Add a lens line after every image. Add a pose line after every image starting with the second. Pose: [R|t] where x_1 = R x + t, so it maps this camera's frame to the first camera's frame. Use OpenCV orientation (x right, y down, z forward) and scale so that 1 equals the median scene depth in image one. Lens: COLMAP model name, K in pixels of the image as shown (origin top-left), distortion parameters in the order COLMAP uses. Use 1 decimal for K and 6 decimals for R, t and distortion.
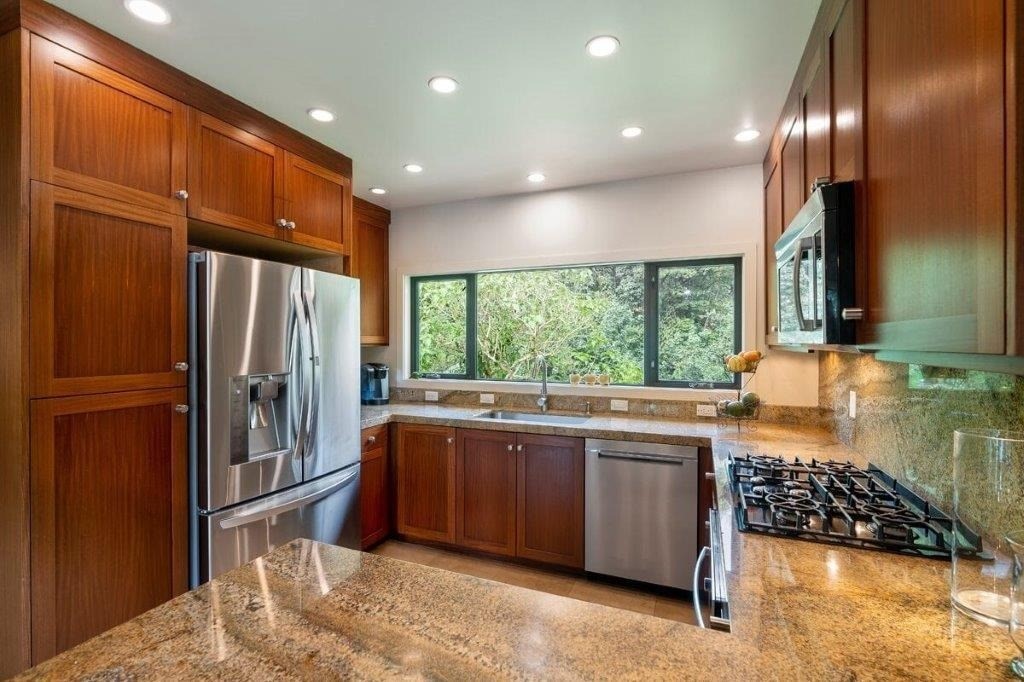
lens RADIAL K [[464.3, 0, 506.4], [0, 464.3, 342.6], [0, 0, 1]] dist [-0.001708, 0.000028]
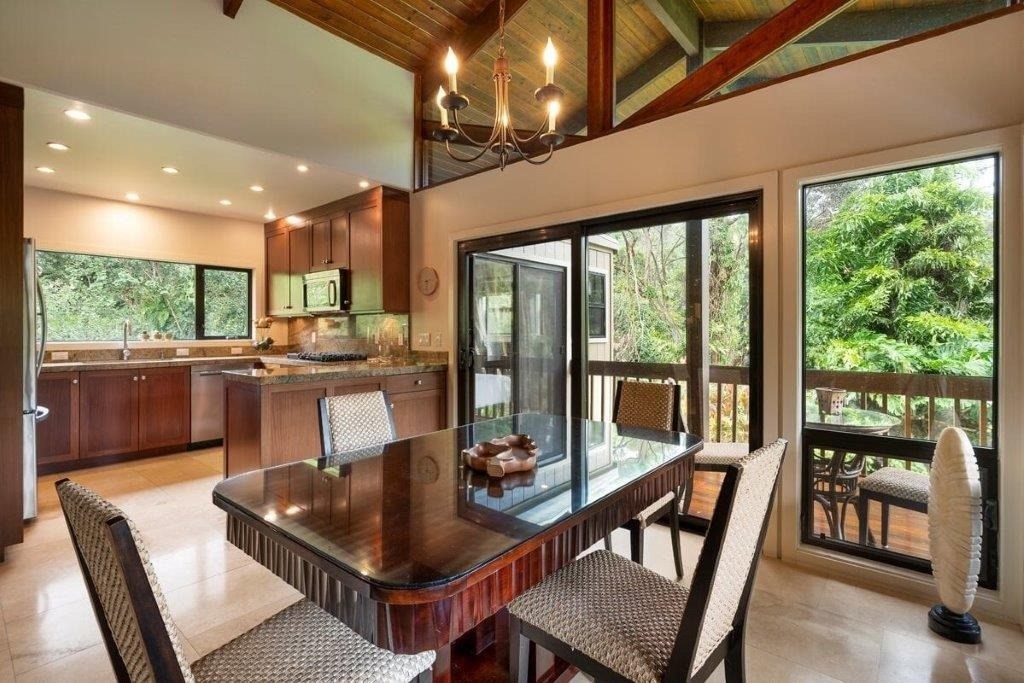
lens RADIAL K [[490.6, 0, 512.5], [0, 490.6, 327.3], [0, 0, 1]] dist [-0.016119, 0.000024]
pose [[0.290329, 0.006393, 0.956906, -1.100227], [0.002918, 0.999967, -0.007566, 0.070842], [-0.956923, 0.004989, 0.290300, -0.607477]]
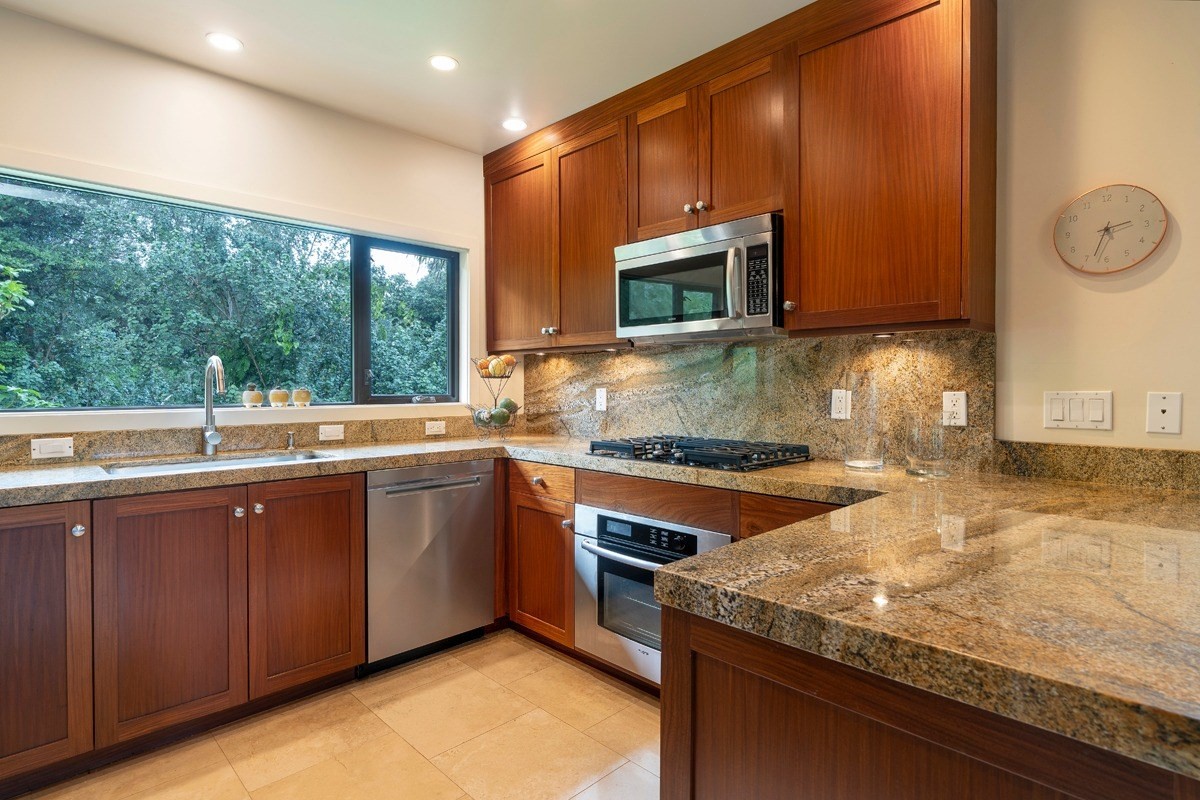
lens RADIAL K [[614.6, 0, 593.0], [0, 614.6, 389.9], [0, 0, 1]] dist [-0.006153, -0.000152]
pose [[0.381344, -0.006582, 0.924410, -0.491741], [0.002798, 0.999978, 0.005966, 0.071270], [-0.924429, 0.000311, 0.381354, 0.306338]]
